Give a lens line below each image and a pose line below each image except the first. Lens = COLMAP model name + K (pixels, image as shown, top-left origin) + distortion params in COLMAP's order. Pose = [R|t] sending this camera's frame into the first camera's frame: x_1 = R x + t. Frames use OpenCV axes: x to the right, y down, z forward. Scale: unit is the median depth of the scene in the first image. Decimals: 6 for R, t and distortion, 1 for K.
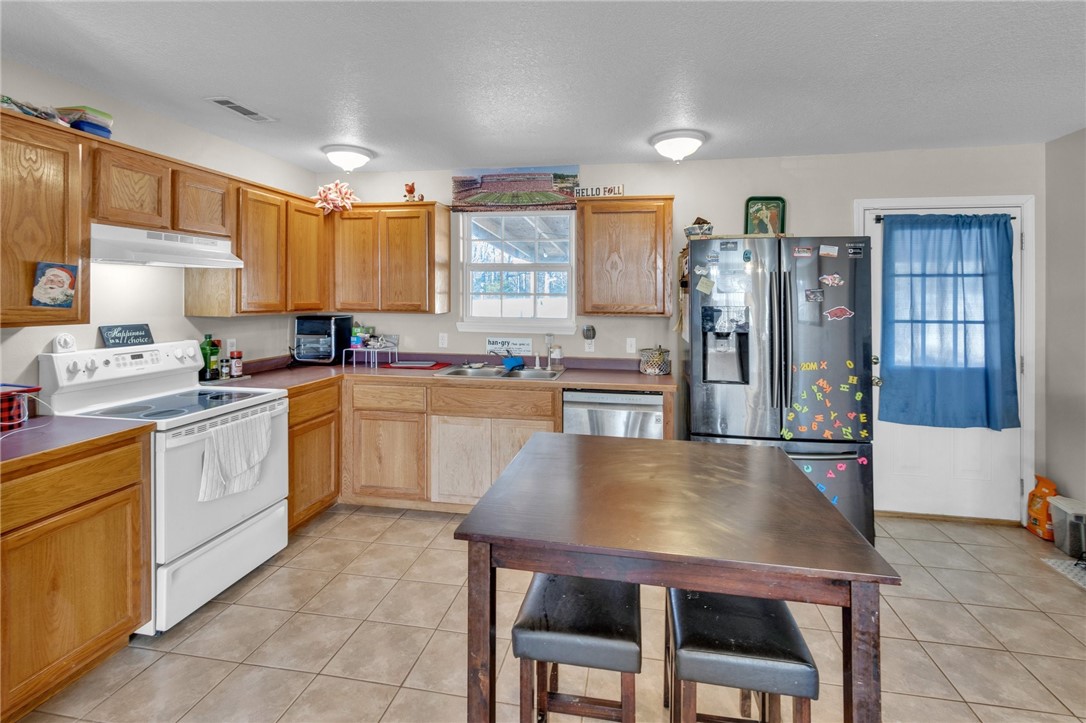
lens RADIAL K [[513.9, 0, 548.4], [0, 513.9, 291.8], [0, 0, 1]] dist [0.014035, -0.001695]
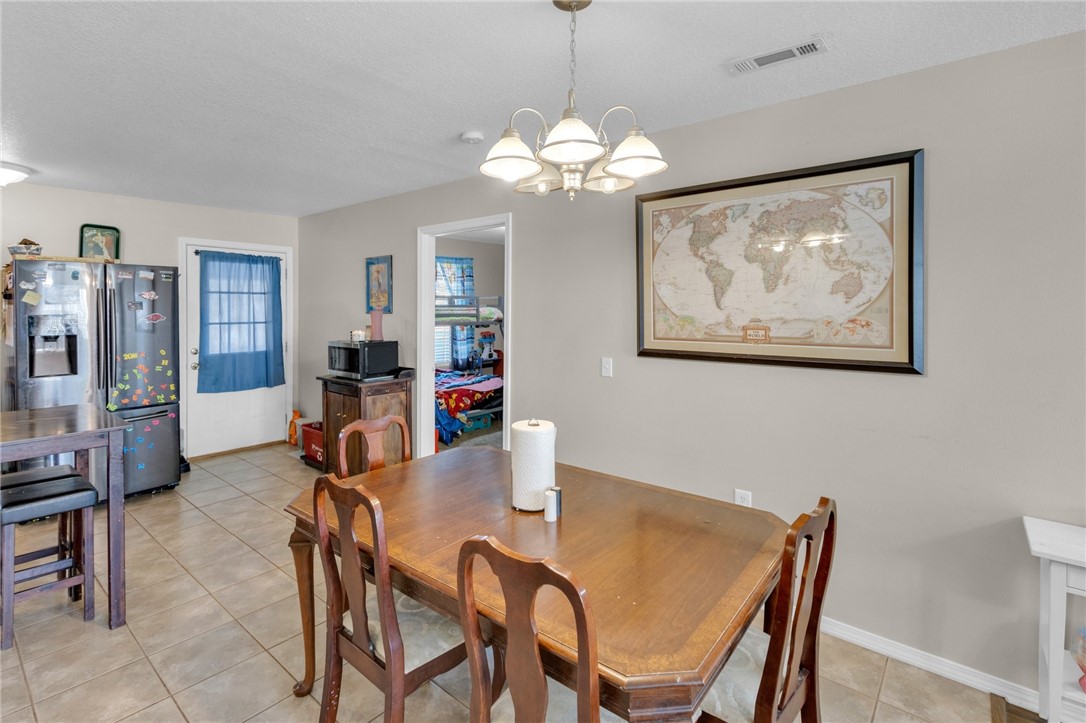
lens RADIAL K [[513.9, 0, 526.6], [0, 513.9, 309.6], [0, 0, 1]] dist [0.014035, -0.001695]
pose [[0.511472, -0.008567, 0.859258, -0.126992], [-0.002318, 0.999933, 0.011350, -0.001258], [-0.859297, -0.007797, 0.511417, -0.527851]]
